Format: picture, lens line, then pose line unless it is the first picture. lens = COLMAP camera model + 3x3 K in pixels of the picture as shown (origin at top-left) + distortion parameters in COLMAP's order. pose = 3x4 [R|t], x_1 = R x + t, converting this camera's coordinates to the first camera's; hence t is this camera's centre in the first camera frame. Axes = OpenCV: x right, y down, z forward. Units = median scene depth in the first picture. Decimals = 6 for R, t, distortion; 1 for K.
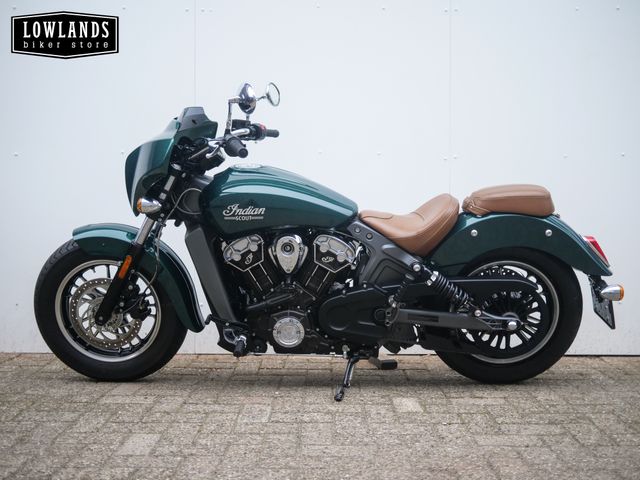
lens RADIAL K [[732.0, 0, 320.0], [0, 732.0, 240.0], [0, 0, 1]] dist [-0.021924, 0.035756]
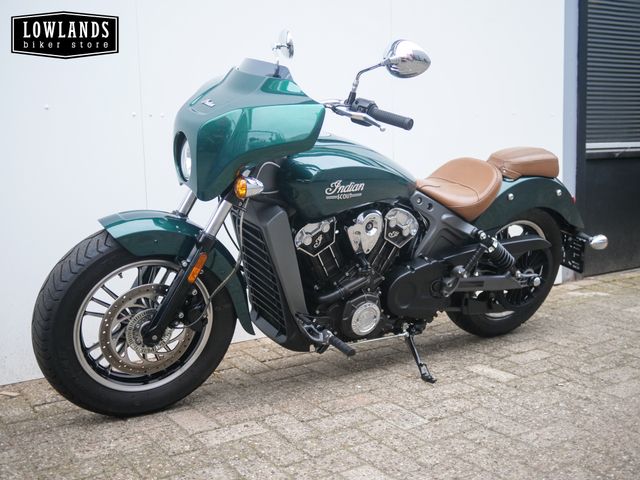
lens RADIAL K [[732.0, 0, 320.0], [0, 732.0, 240.0], [0, 0, 1]] dist [-0.021924, 0.035756]
pose [[0.830666, -0.090446, 0.549375, -0.574235], [0.040981, 0.993973, 0.101678, -0.063963], [-0.555260, -0.061947, 0.829366, 0.287930]]
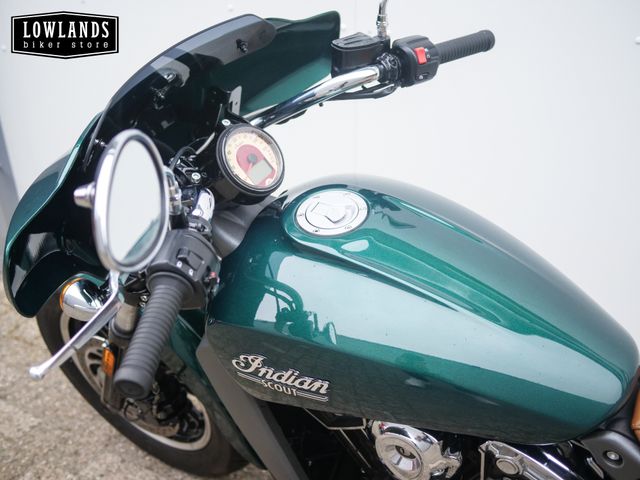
lens RADIAL K [[732.0, 0, 320.0], [0, 732.0, 240.0], [0, 0, 1]] dist [-0.021924, 0.035756]
pose [[0.867859, 0.209419, -0.450516, 0.064707], [0.013619, 0.896446, 0.442943, -0.252170], [0.496624, -0.390548, 0.775137, 0.711614]]
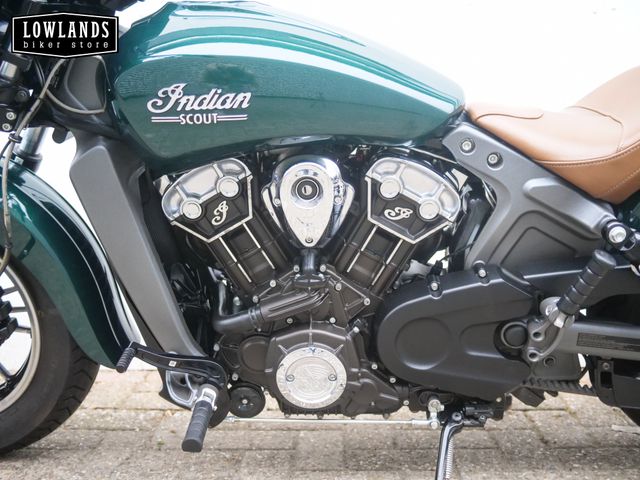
lens RADIAL K [[732.0, 0, 320.0], [0, 732.0, 240.0], [0, 0, 1]] dist [-0.021924, 0.035756]
pose [[0.999895, -0.010314, -0.010170, -0.031967], [0.011347, 0.994151, 0.107402, -0.005458], [0.009002, -0.107506, 0.994164, 0.561406]]
